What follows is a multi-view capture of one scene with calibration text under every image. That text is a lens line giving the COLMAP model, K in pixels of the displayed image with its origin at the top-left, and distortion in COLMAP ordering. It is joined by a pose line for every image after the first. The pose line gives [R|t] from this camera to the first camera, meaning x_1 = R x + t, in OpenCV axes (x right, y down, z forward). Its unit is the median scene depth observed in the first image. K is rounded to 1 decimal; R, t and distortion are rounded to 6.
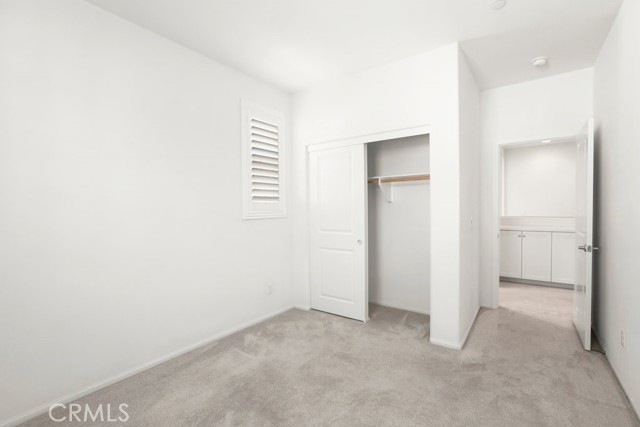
lens RADIAL K [[294.8, 0, 320.2], [0, 294.8, 208.5], [0, 0, 1]] dist [-0.025448, 0.000182]
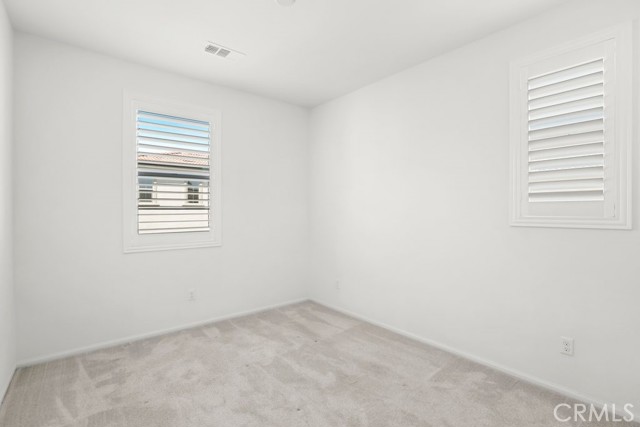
lens RADIAL K [[294.8, 0, 320.2], [0, 294.8, 208.5], [0, 0, 1]] dist [-0.025448, 0.000182]
pose [[-0.253925, -0.000408, -0.967224, 0.554006], [0.004356, 0.999989, -0.001566, -0.007482], [0.967214, -0.004610, -0.253921, 0.714953]]
